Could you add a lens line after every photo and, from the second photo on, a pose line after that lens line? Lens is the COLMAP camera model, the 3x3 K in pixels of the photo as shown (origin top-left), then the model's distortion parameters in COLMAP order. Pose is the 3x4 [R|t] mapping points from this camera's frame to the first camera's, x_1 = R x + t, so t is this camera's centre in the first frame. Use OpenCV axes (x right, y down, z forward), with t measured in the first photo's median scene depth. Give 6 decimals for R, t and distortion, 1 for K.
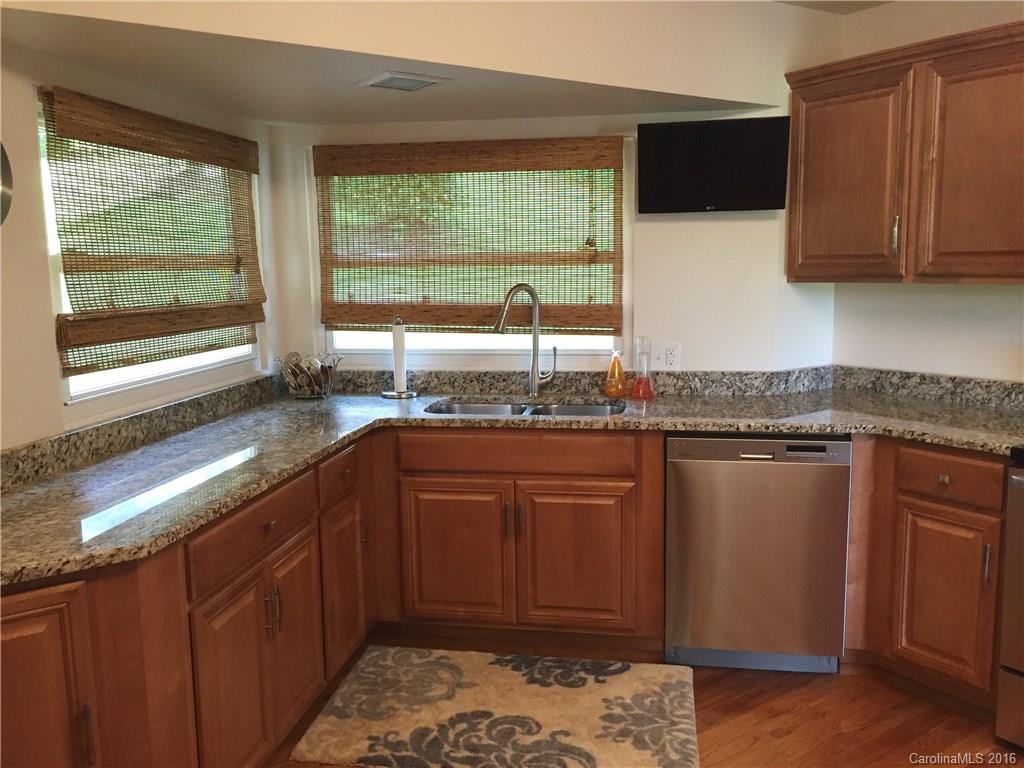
lens RADIAL K [[881.0, 0, 513.7], [0, 881.0, 381.5], [0, 0, 1]] dist [0.088428, -0.123413]
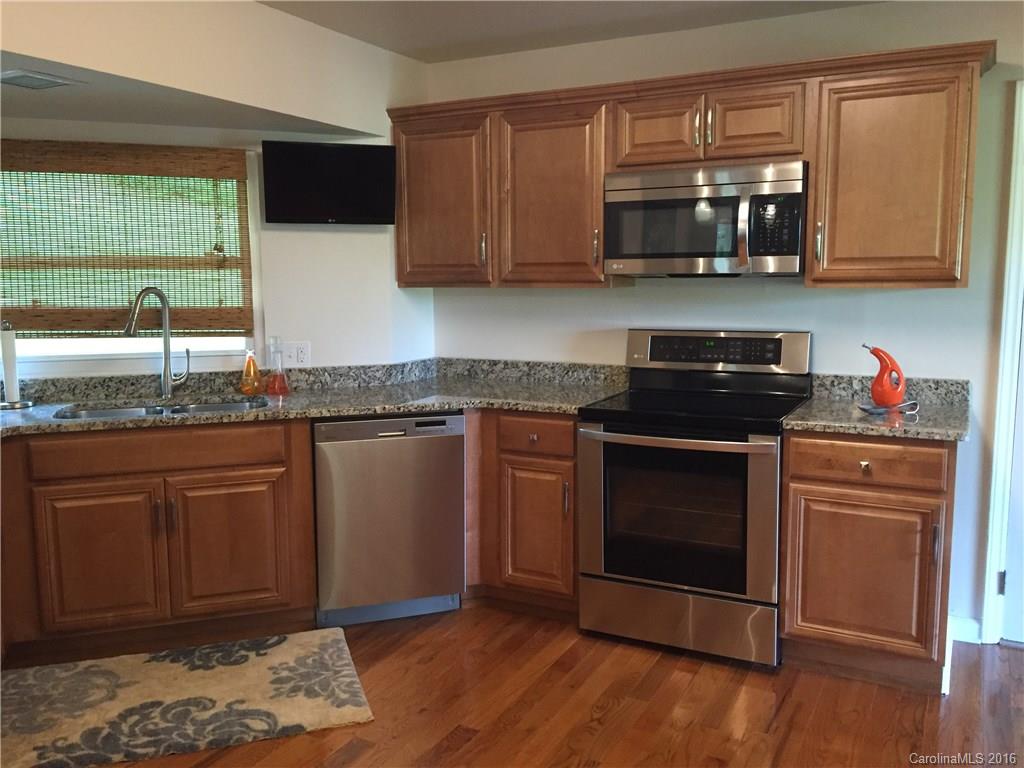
lens RADIAL K [[881.0, 0, 512.9], [0, 881.0, 381.8], [0, 0, 1]] dist [0.088428, -0.123413]
pose [[0.883777, -0.048636, 0.465373, -0.110470], [0.055978, 0.998430, -0.001962, 0.024217], [-0.464547, 0.027785, 0.885112, -0.098174]]
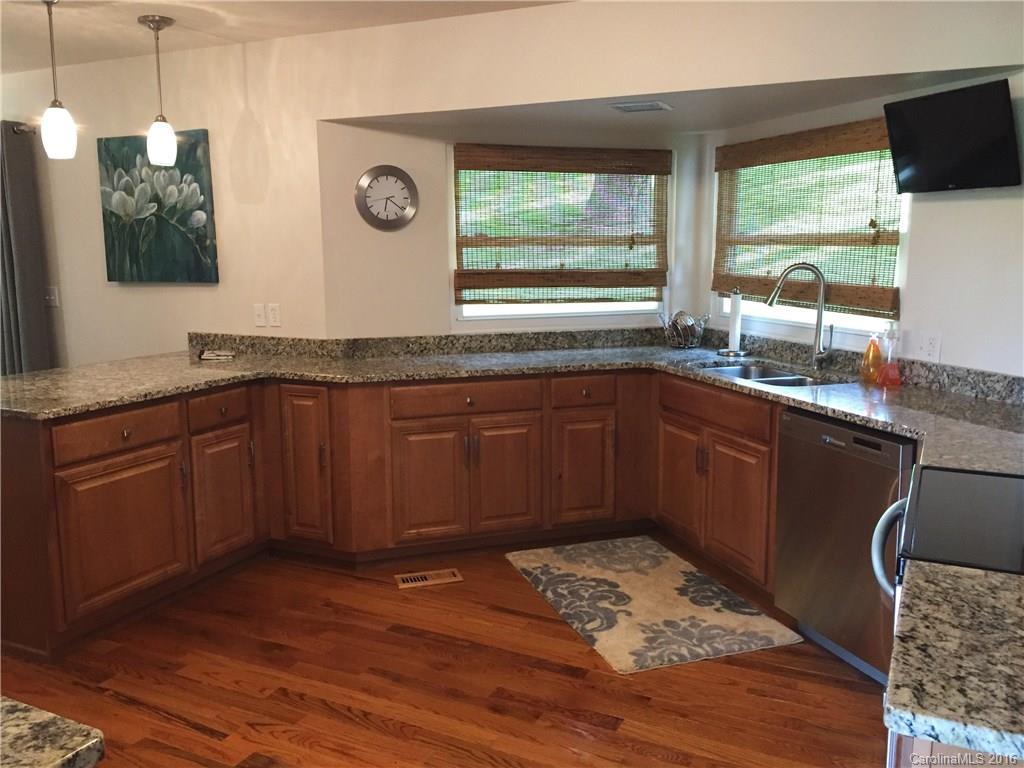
lens RADIAL K [[881.0, 0, 511.9], [0, 881.0, 381.0], [0, 0, 1]] dist [0.088428, -0.123413]
pose [[0.486816, 0.149815, -0.860562, 0.839223], [-0.124298, 0.987038, 0.101518, -0.035743], [0.864616, 0.057546, 0.499127, 0.163891]]
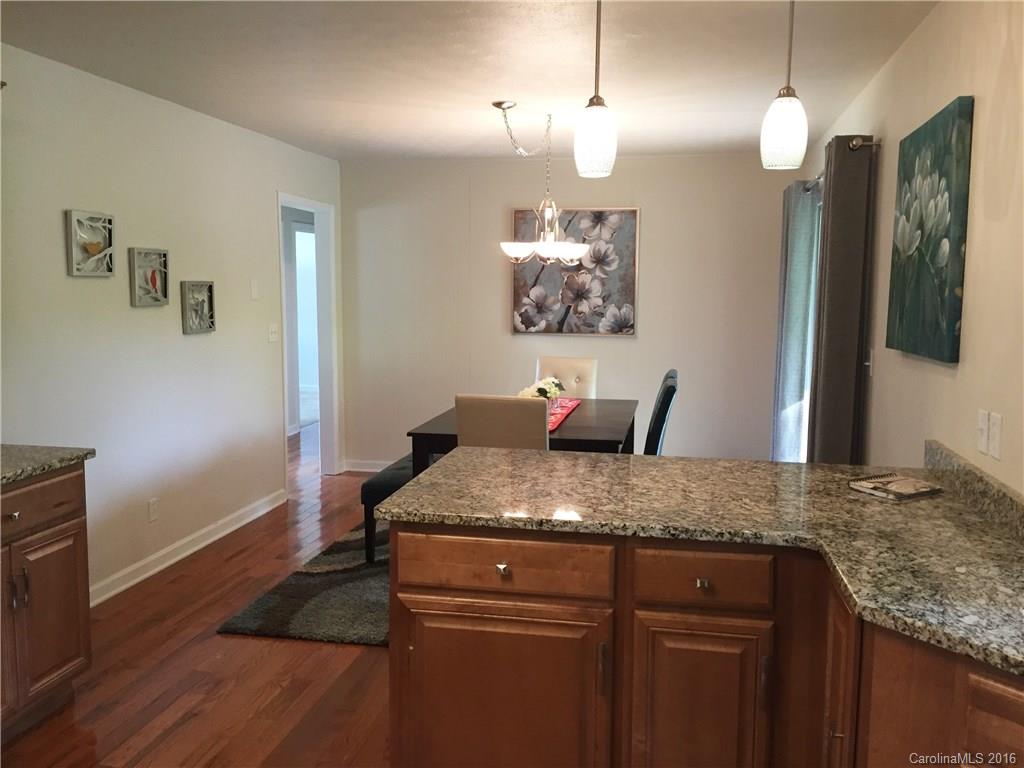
lens RADIAL K [[881.0, 0, 509.7], [0, 881.0, 384.8], [0, 0, 1]] dist [0.088428, -0.123413]
pose [[-0.718895, 0.086749, -0.689684, 0.238455], [-0.091162, 0.971847, 0.217263, -0.104875], [0.689115, 0.219063, -0.690748, 0.718262]]
